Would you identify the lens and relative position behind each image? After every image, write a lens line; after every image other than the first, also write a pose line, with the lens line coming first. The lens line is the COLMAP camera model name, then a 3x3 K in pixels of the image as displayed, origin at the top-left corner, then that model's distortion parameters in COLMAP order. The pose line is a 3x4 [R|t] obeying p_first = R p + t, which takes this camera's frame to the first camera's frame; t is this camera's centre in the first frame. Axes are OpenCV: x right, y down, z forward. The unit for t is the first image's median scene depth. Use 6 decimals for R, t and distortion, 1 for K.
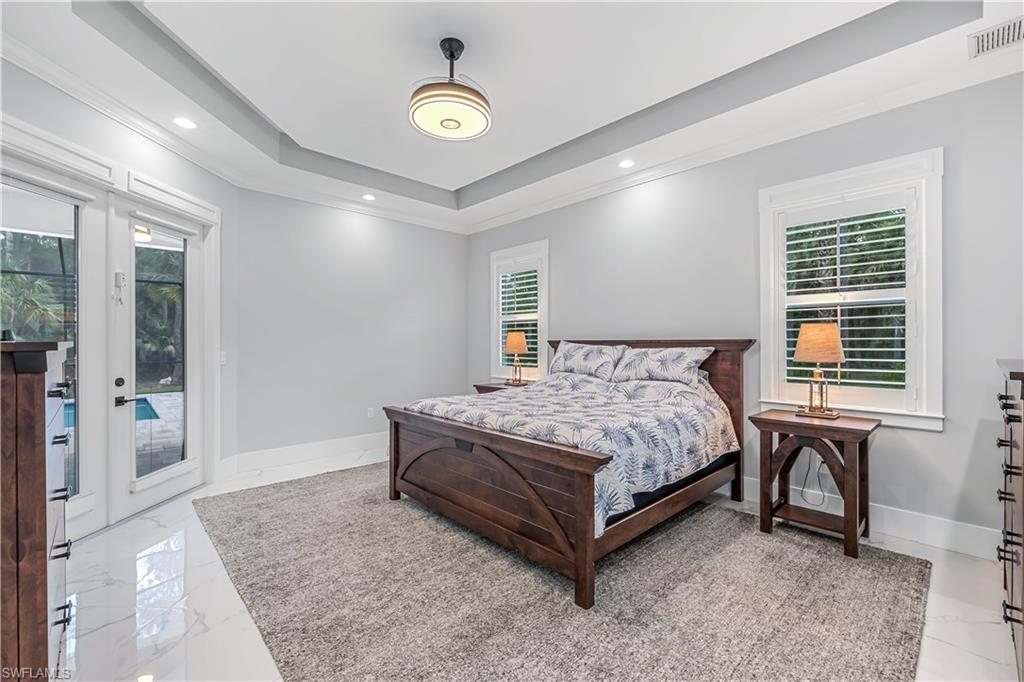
lens RADIAL K [[437.8, 0, 515.8], [0, 437.8, 337.6], [0, 0, 1]] dist [-0.009098, 0.000601]
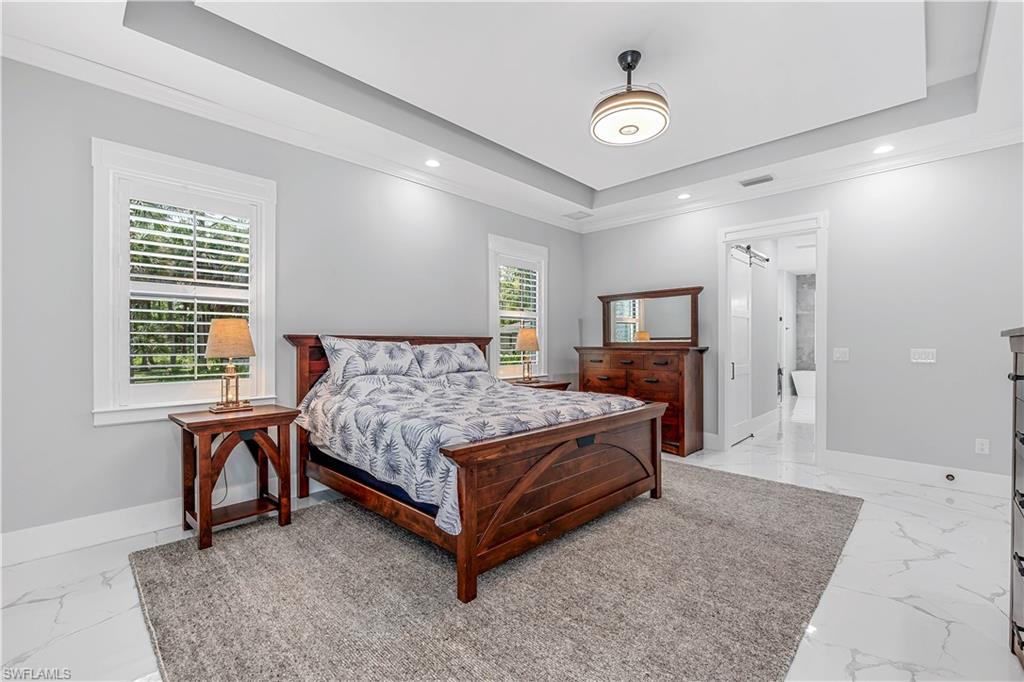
lens RADIAL K [[455.5, 0, 516.9], [0, 455.5, 340.4], [0, 0, 1]] dist [-0.001914, -0.000466]
pose [[-0.062749, -0.001768, 0.998028, -0.944465], [-0.018770, 0.999824, 0.000591, 0.012498], [-0.997853, -0.018695, -0.062771, 0.995416]]
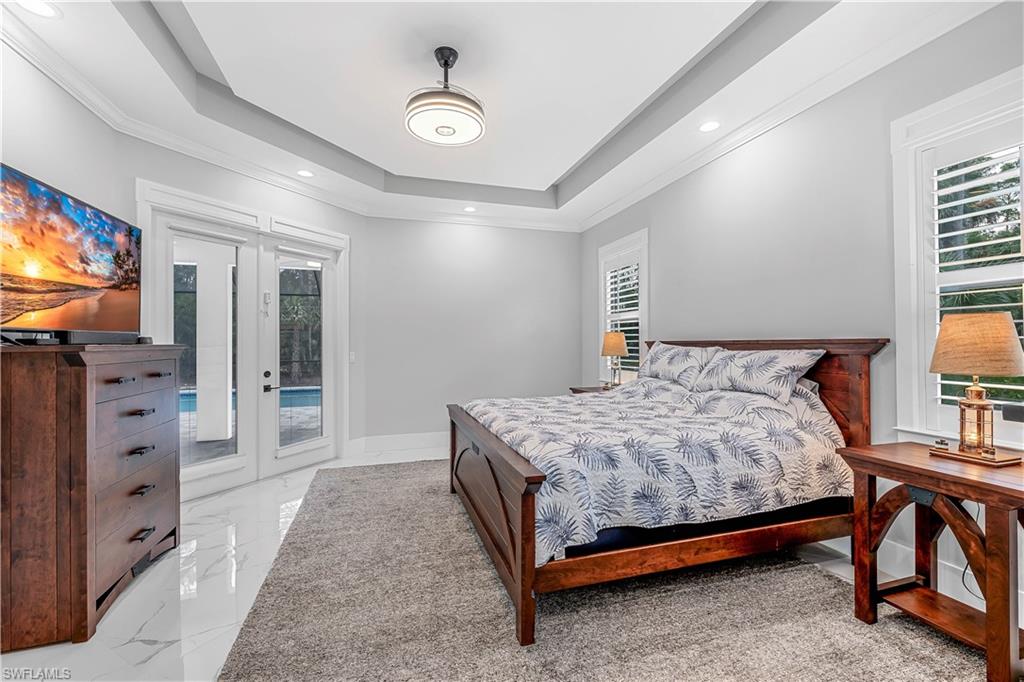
lens RADIAL K [[437.8, 0, 507.8], [0, 437.8, 334.0], [0, 0, 1]] dist [-0.009098, 0.000601]
pose [[0.893545, -0.012461, -0.448801, 0.320846], [0.008248, 0.999902, -0.011341, -0.000311], [0.448898, 0.006432, 0.893560, 0.113285]]
